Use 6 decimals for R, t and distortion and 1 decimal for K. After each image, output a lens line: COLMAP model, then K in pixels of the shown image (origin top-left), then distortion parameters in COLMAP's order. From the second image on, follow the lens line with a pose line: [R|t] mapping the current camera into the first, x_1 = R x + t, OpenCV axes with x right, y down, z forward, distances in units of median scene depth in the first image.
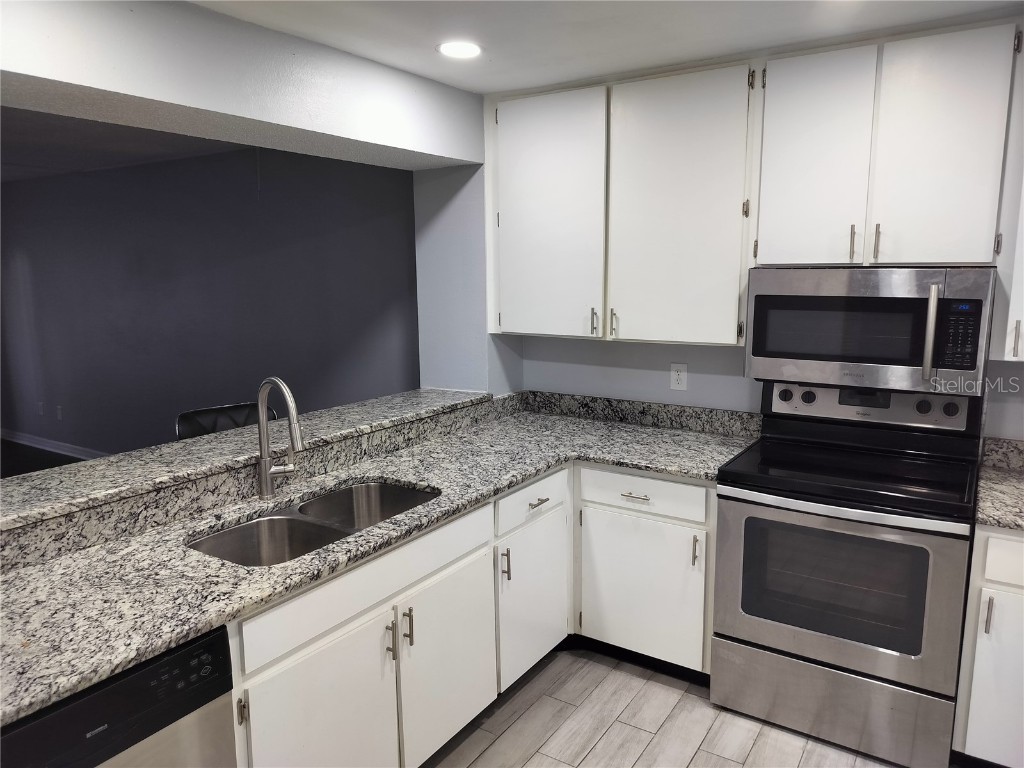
lens RADIAL K [[713.1, 0, 512.0], [0, 713.1, 384.0], [0, 0, 1]] dist [0.051810, -0.058649]
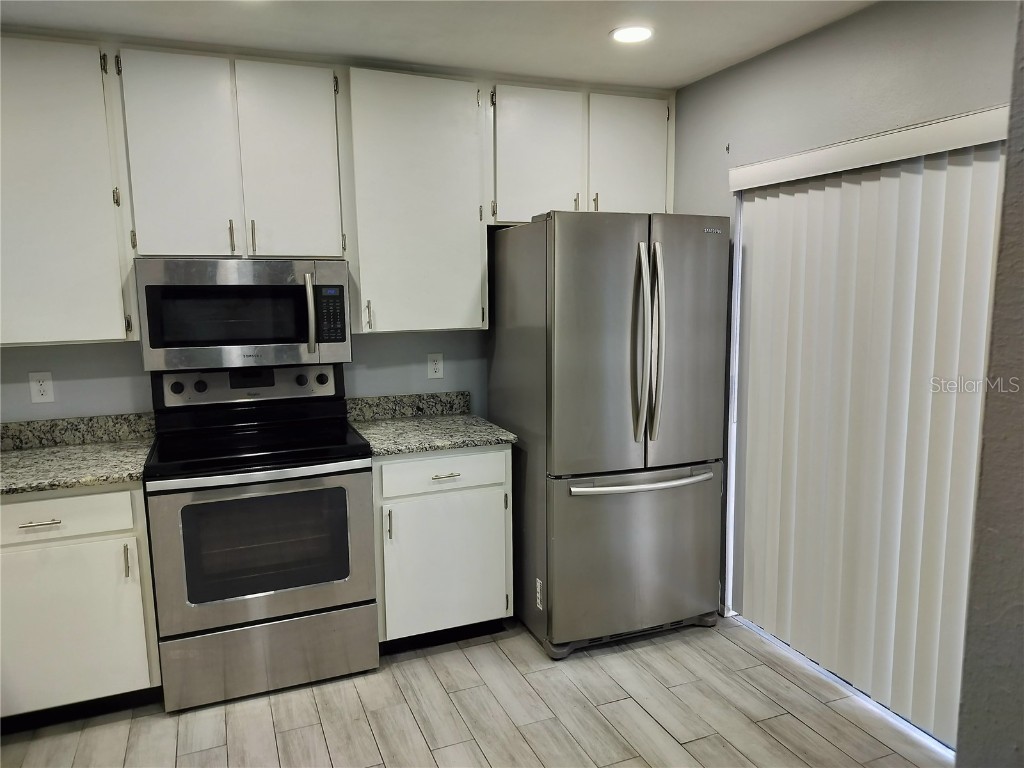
lens RADIAL K [[713.1, 0, 512.0], [0, 713.1, 384.0], [0, 0, 1]] dist [0.051810, -0.058649]
pose [[0.571801, -0.114401, 0.812377, -0.200719], [0.141372, 0.989157, 0.039789, 0.042708], [-0.808120, 0.092096, 0.581774, 0.041675]]
